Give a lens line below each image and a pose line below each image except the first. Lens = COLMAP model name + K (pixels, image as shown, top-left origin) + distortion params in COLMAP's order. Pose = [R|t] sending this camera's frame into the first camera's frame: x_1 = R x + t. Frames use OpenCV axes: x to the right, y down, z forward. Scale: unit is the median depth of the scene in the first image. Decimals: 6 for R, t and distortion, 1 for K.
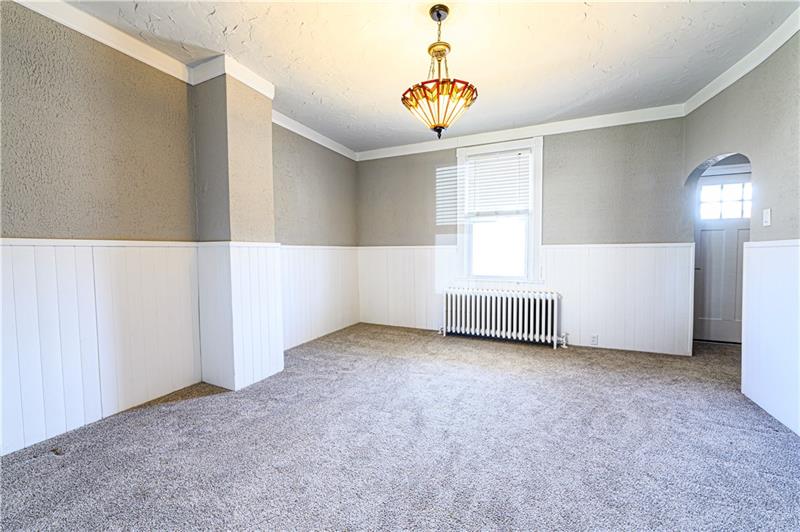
lens RADIAL K [[319.0, 0, 400.5], [0, 319.0, 263.4], [0, 0, 1]] dist [-0.002030, -0.000264]
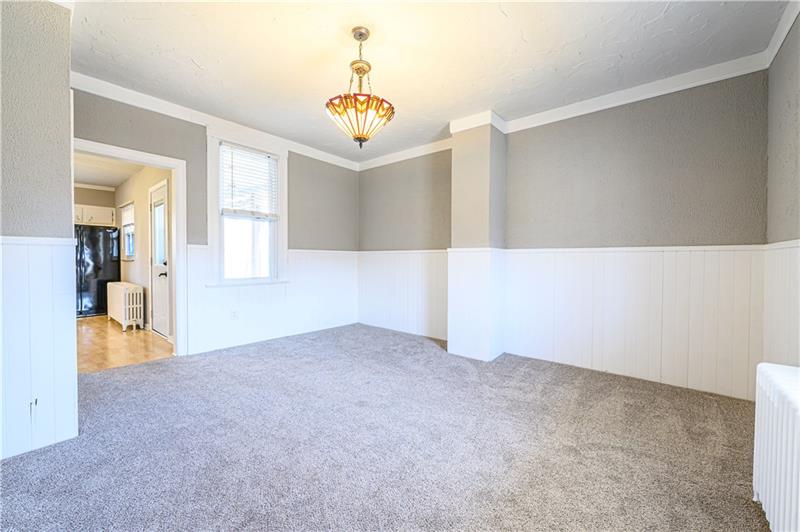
lens RADIAL K [[319.0, 0, 400.5], [0, 319.0, 263.4], [0, 0, 1]] dist [-0.002030, -0.000264]
pose [[-0.260011, 0.024897, -0.965285, 0.950568], [-0.031841, 0.998903, 0.034341, -0.045148], [0.965081, 0.039664, -0.258933, 1.199884]]
